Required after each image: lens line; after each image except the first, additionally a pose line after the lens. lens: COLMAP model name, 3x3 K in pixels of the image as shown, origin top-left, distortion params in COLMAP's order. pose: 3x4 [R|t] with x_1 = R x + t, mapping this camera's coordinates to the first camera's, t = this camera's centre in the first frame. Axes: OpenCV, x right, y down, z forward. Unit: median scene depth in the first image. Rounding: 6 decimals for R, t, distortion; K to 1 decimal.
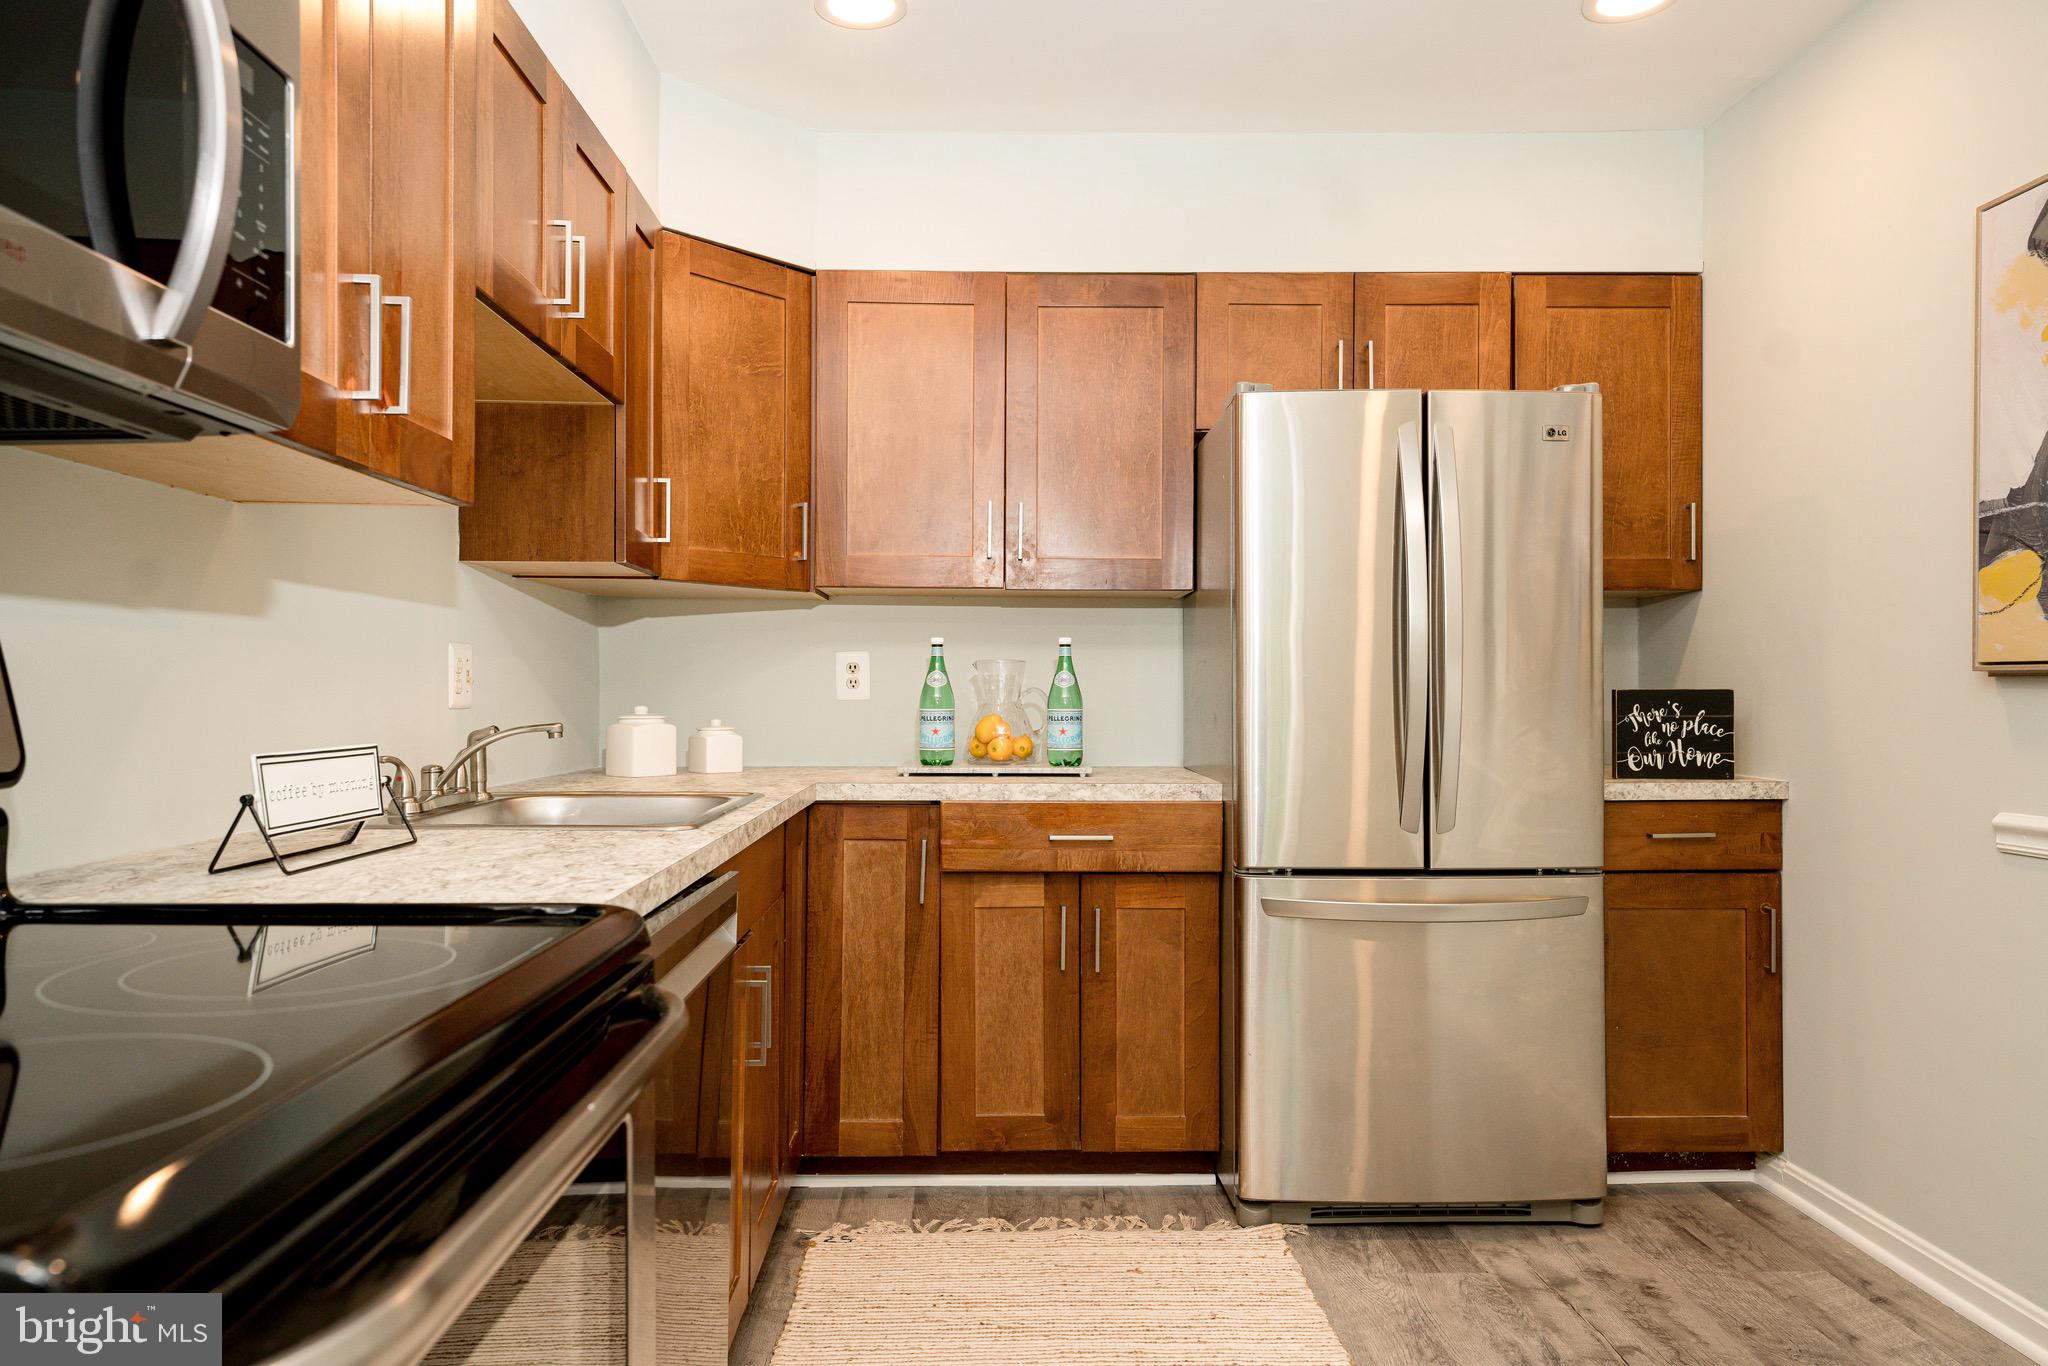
lens RADIAL K [[1329.2, 0, 1024.0], [0, 1329.2, 683.0], [0, 0, 1]] dist [0.024072, 0.000185]
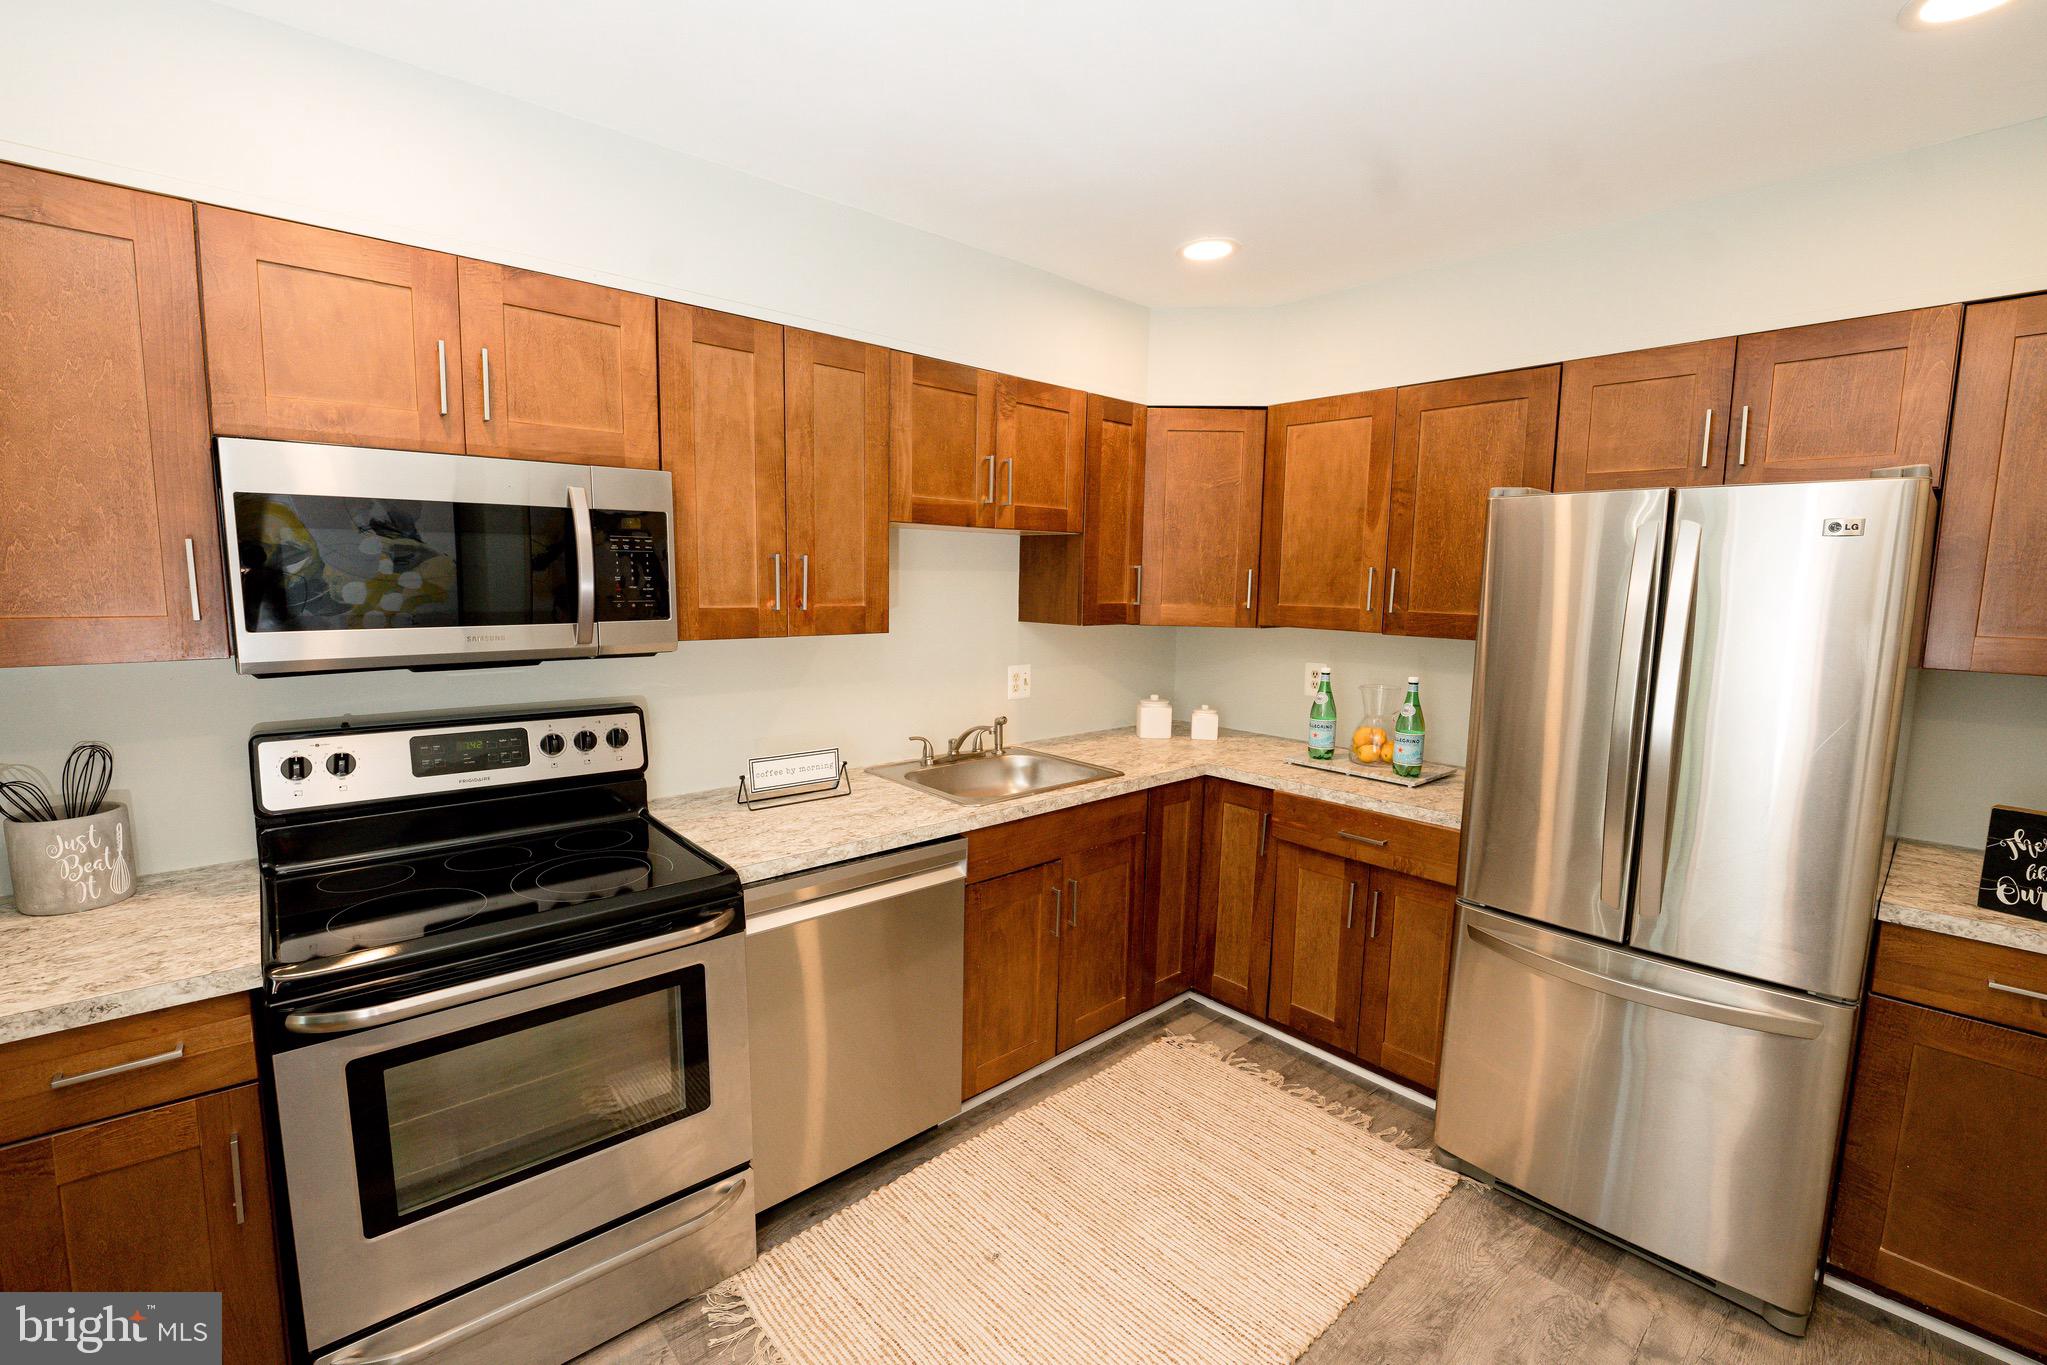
lens RADIAL K [[879.3, 0, 1023.5], [0, 879.3, 682.5], [0, 0, 1]] dist [-0.023597, 0.001026]
pose [[0.648256, 0.100952, -0.754701, 0.466872], [-0.009828, 0.992199, 0.124279, -0.143151], [0.761359, -0.073148, 0.644191, 0.185050]]
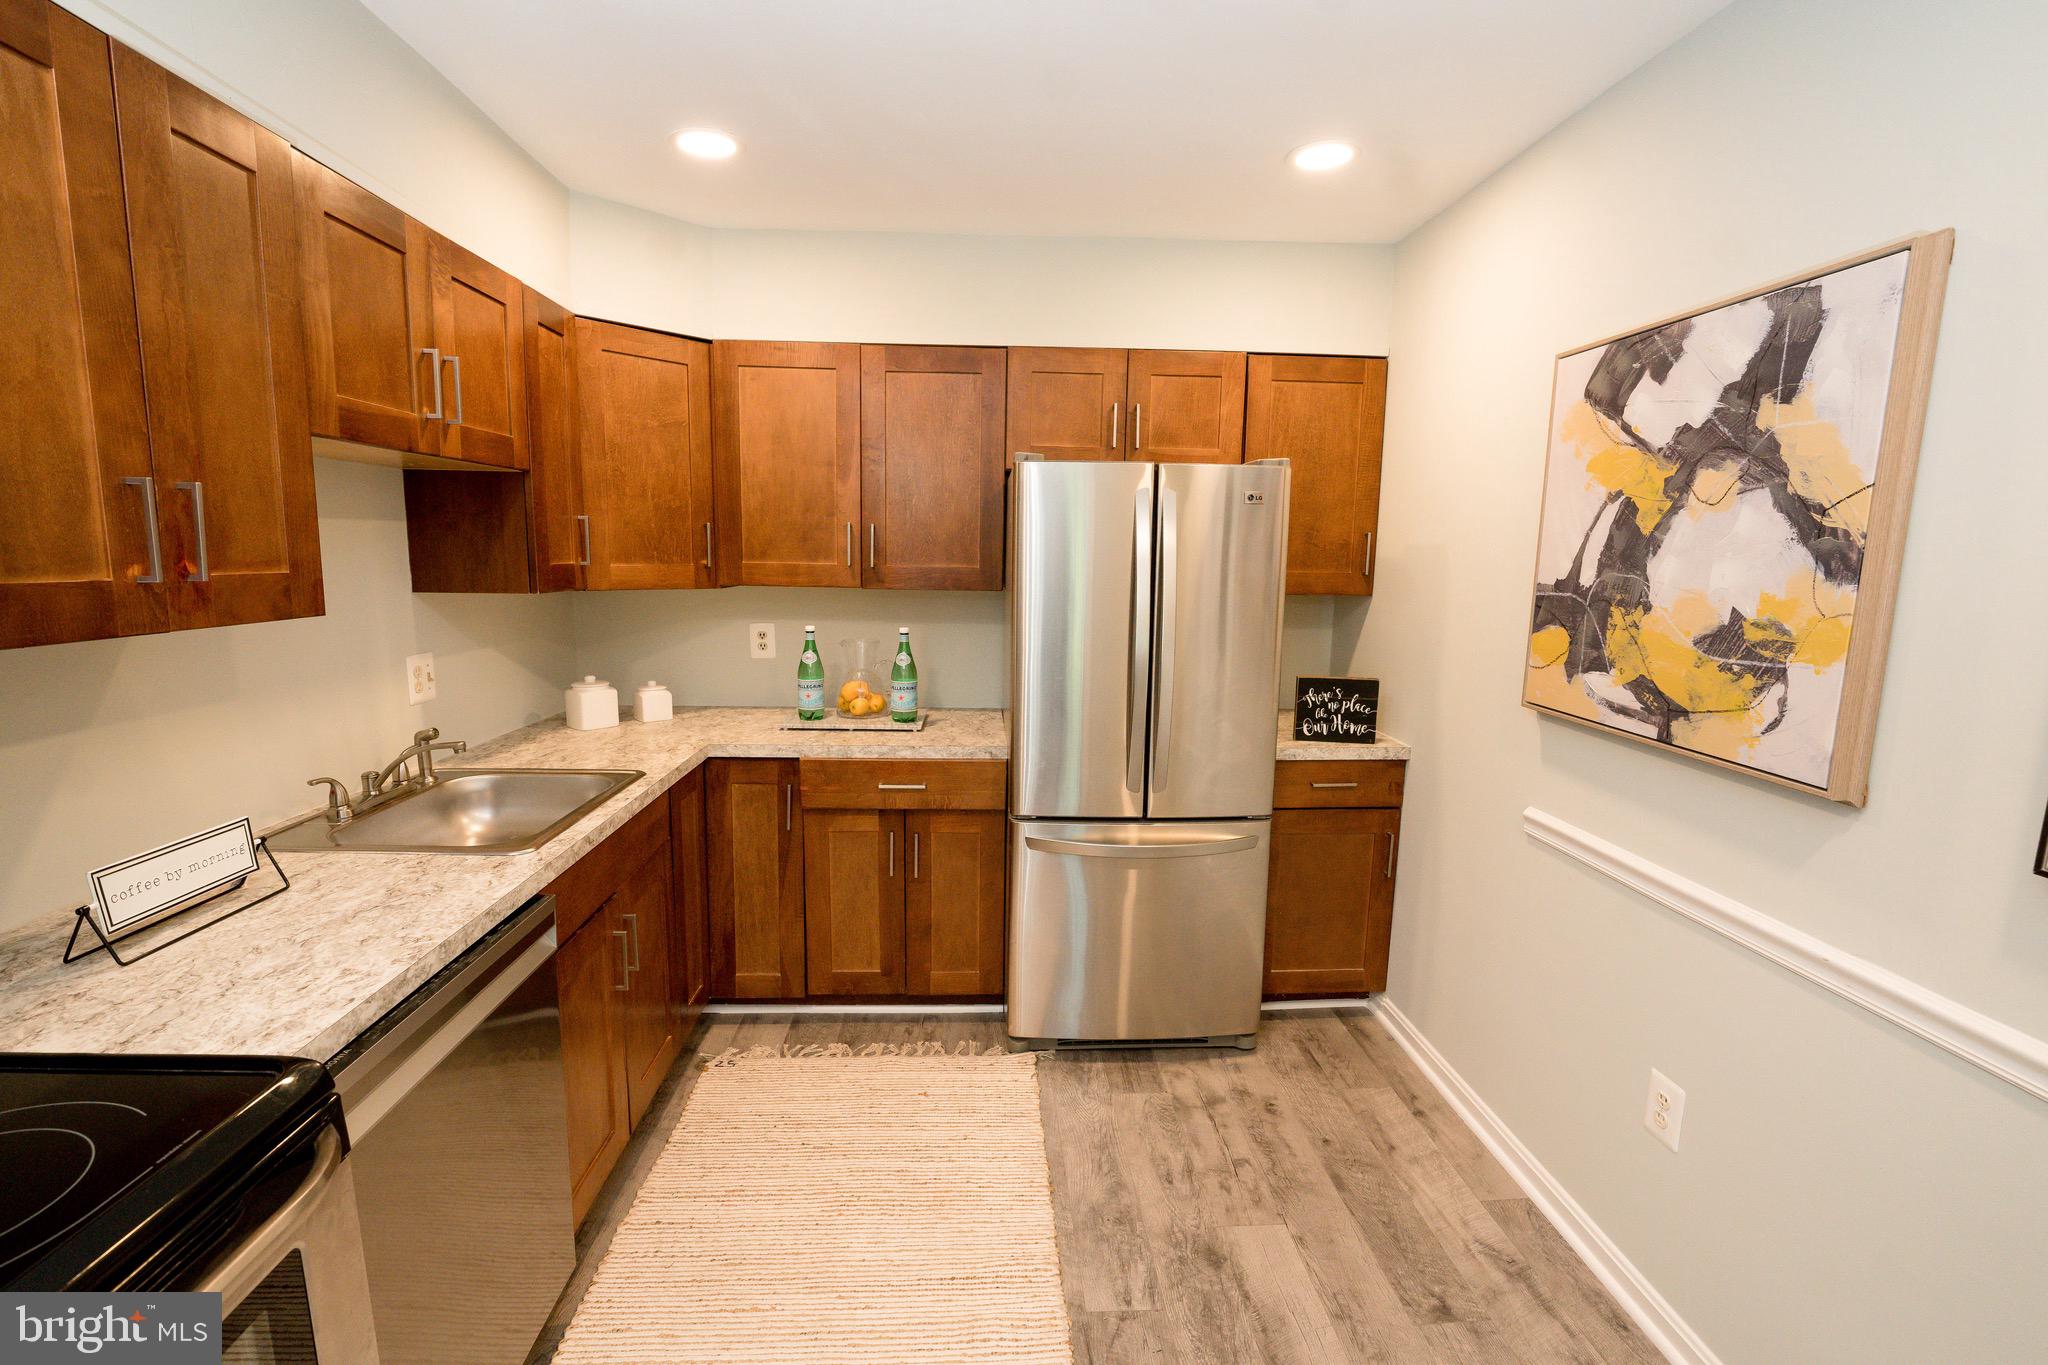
lens RADIAL K [[896.4, 0, 1024.0], [0, 896.4, 682.5], [0, 0, 1]] dist [-0.020035, 0.000279]
pose [[0.999572, 0.011787, 0.026786, 0.141328], [-0.015742, 0.988161, 0.152608, -0.131897], [-0.024670, -0.152965, 0.987924, 0.097014]]
